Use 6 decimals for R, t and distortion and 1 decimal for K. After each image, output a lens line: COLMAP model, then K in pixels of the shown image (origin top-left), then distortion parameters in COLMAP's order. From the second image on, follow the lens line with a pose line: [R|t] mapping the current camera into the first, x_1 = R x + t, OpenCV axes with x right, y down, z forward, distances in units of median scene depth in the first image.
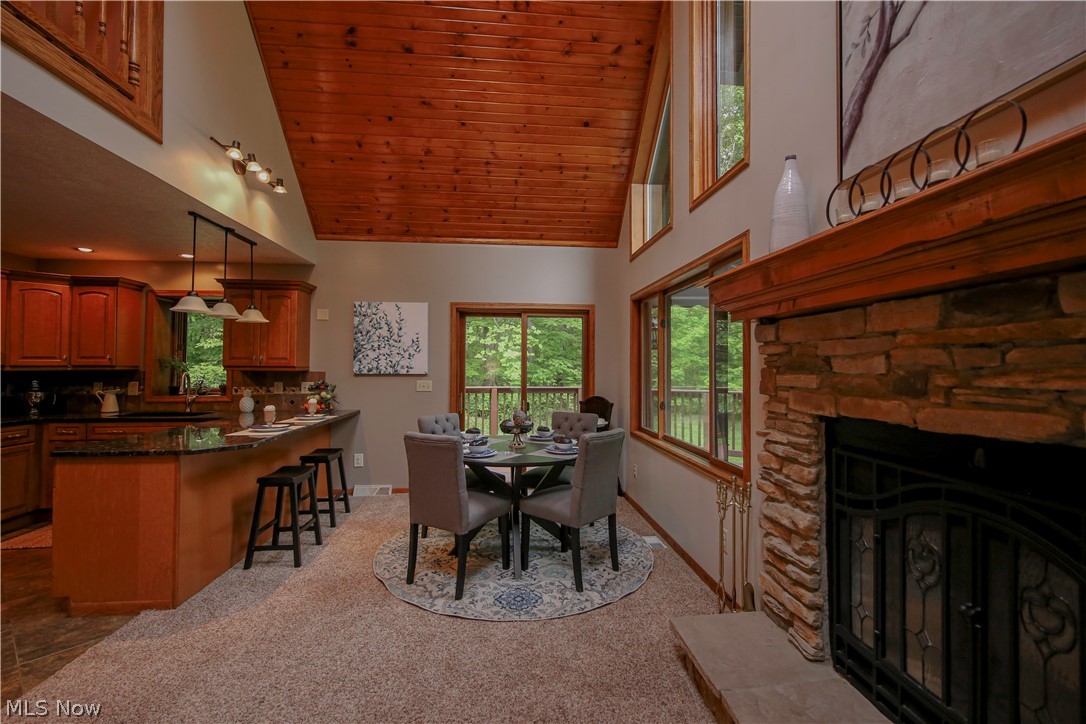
lens RADIAL K [[492.8, 0, 546.6], [0, 492.8, 361.2], [0, 0, 1]] dist [0.003178, 0.000068]
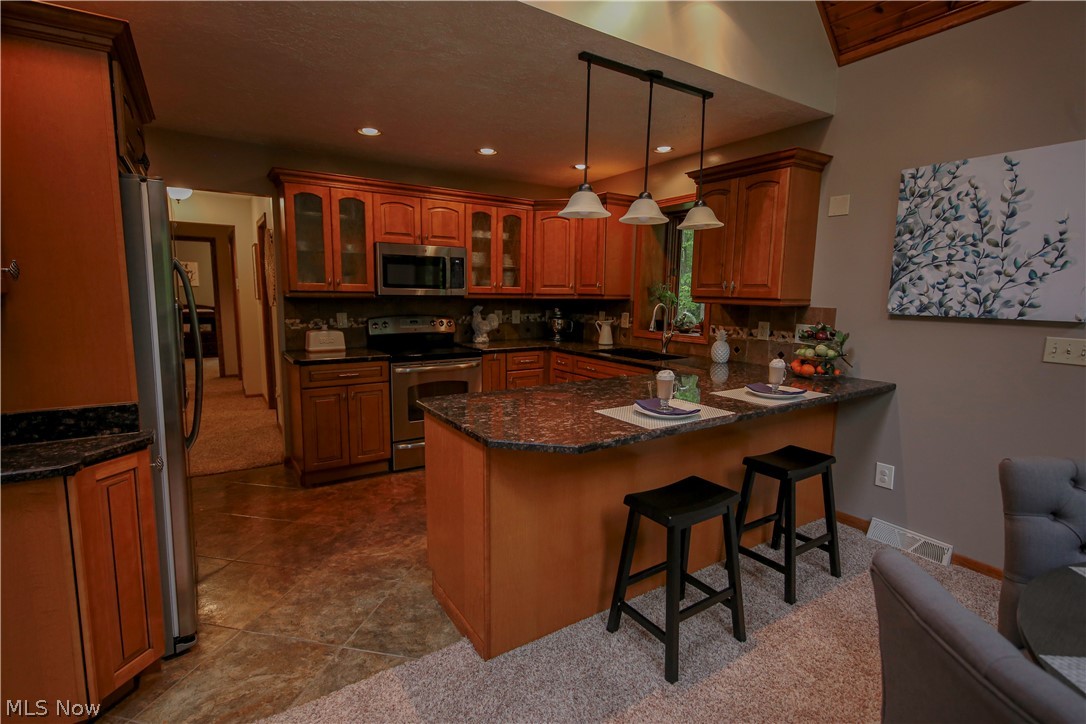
lens RADIAL K [[515.5, 0, 542.7], [0, 515.5, 356.8], [0, 0, 1]] dist [0.005979, -0.000721]
pose [[0.470577, 0.115757, -0.874733, -0.084506], [0.001406, 0.991258, 0.131934, -0.002548], [0.882358, -0.063315, 0.466300, 0.446041]]
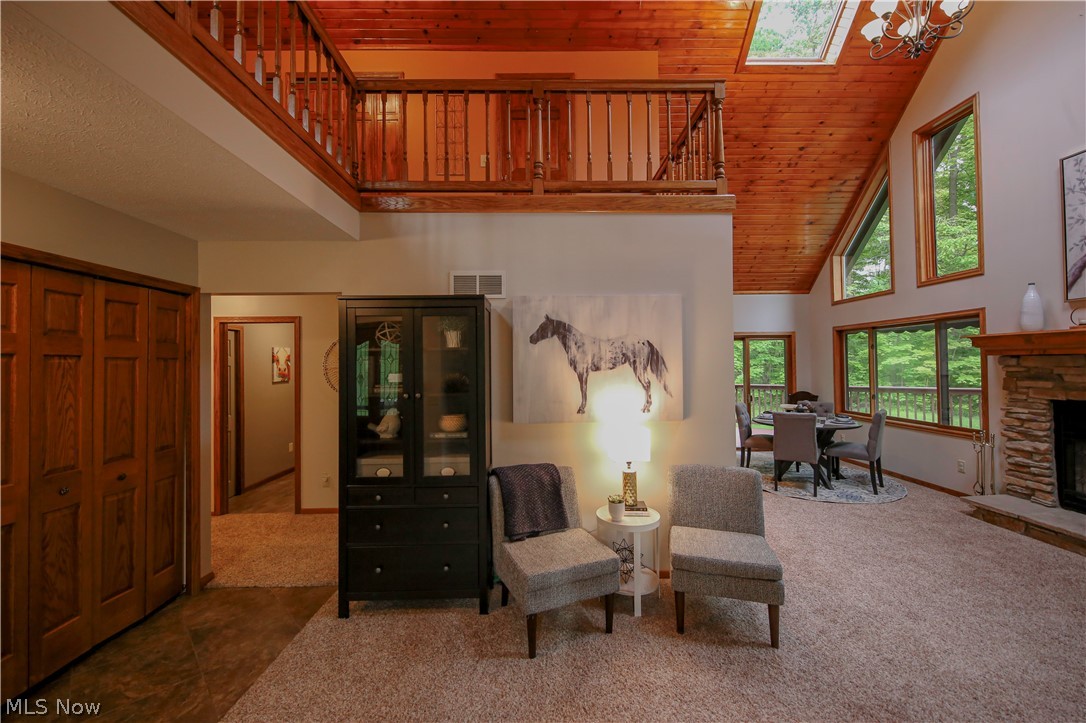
lens RADIAL K [[439.5, 0, 542.7], [0, 439.5, 360.3], [0, 0, 1]] dist [-0.002251, -0.000576]
pose [[0.996584, -0.017207, -0.080767, -0.647005], [0.017482, 0.999844, 0.002705, -0.047116], [0.080708, -0.004108, 0.996729, -0.478190]]
